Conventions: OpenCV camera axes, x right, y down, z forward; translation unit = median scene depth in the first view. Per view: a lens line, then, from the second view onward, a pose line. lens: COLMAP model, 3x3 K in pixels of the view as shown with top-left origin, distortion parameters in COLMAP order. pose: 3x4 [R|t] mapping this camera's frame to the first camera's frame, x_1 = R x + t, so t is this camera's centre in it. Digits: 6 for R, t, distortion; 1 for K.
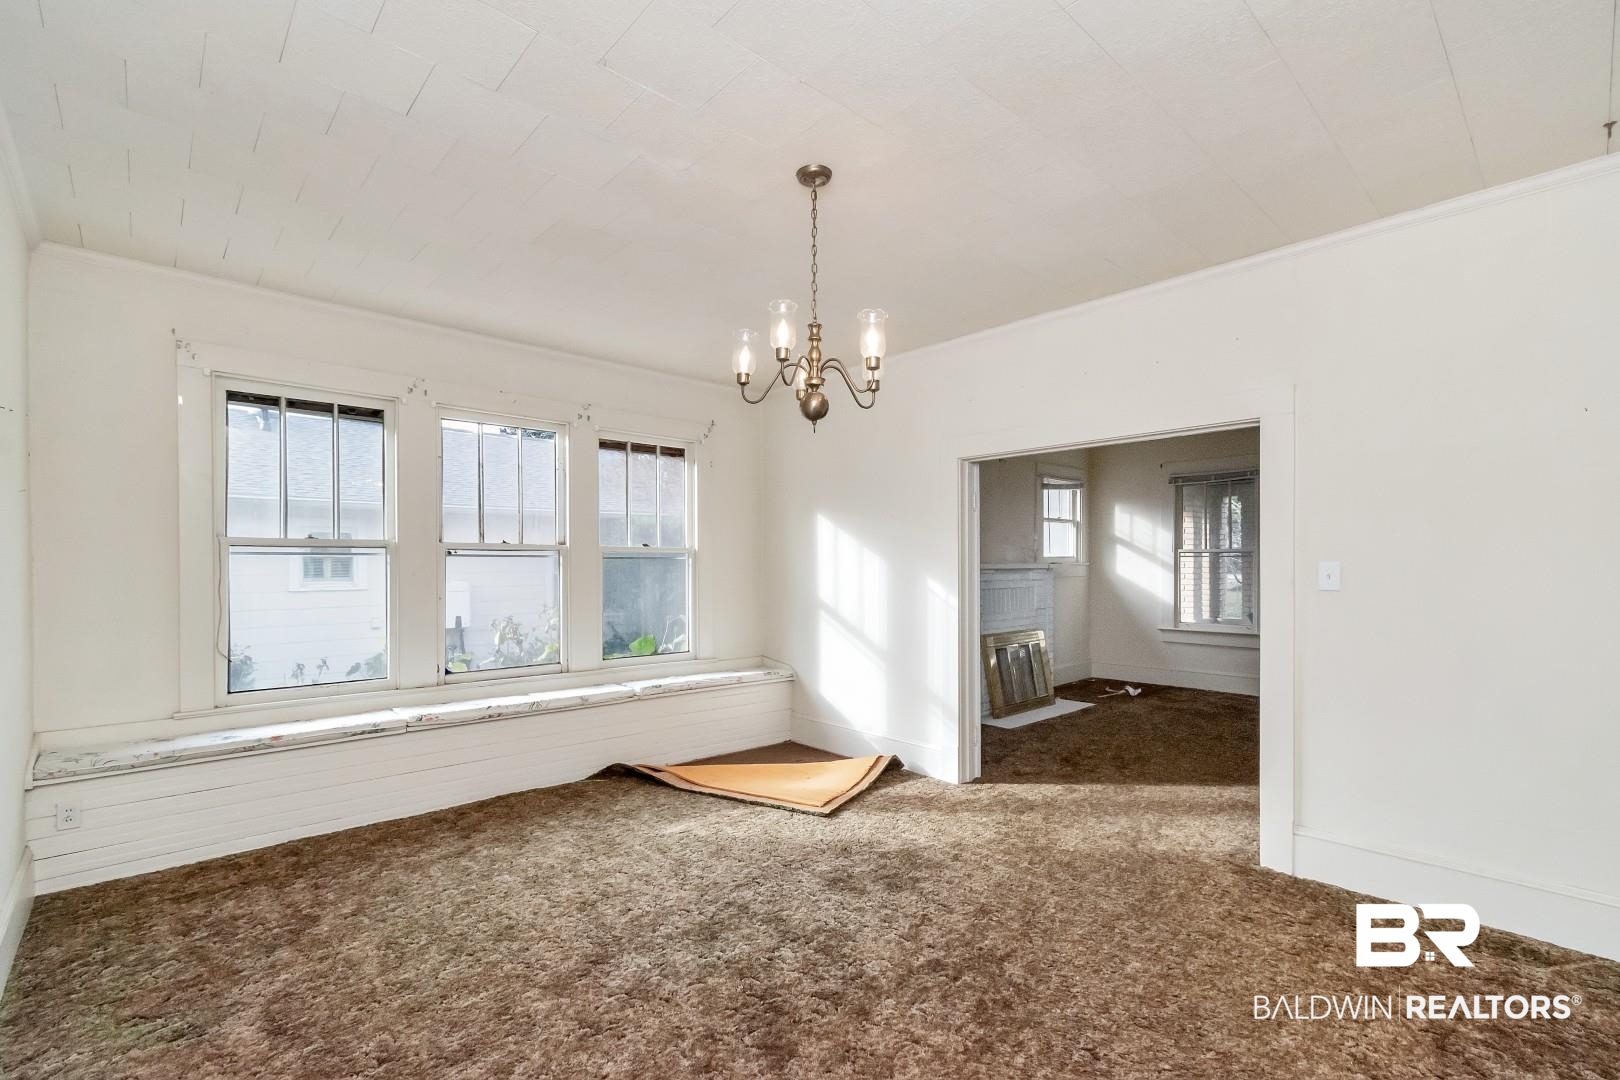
lens RADIAL K [[711.4, 0, 809.6], [0, 711.4, 566.1], [0, 0, 1]] dist [0.000579, 0.000094]
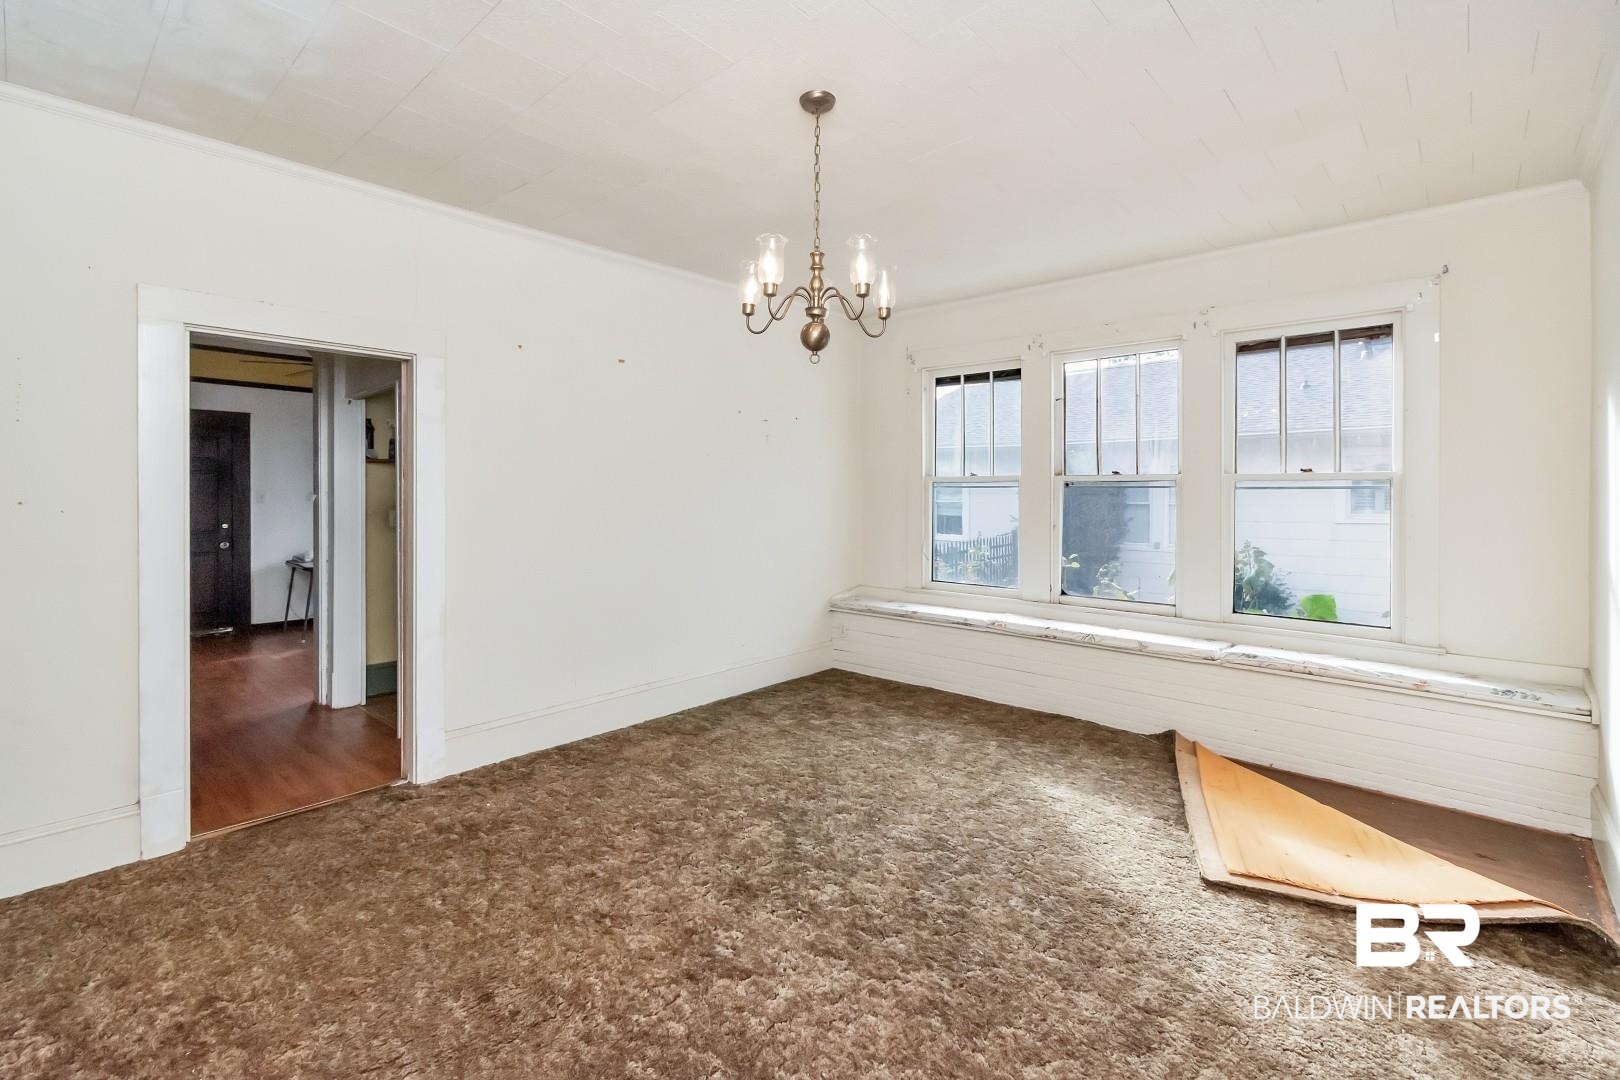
lens RADIAL K [[721.2, 0, 809.7], [0, 721.2, 494.8], [0, 0, 1]] dist [-0.000733, -0.000100]
pose [[0.097163, 0.000921, -0.995268, 0.624256], [-0.006307, 0.999980, 0.000310, -0.001355], [0.995248, 0.006247, 0.097167, 0.554290]]
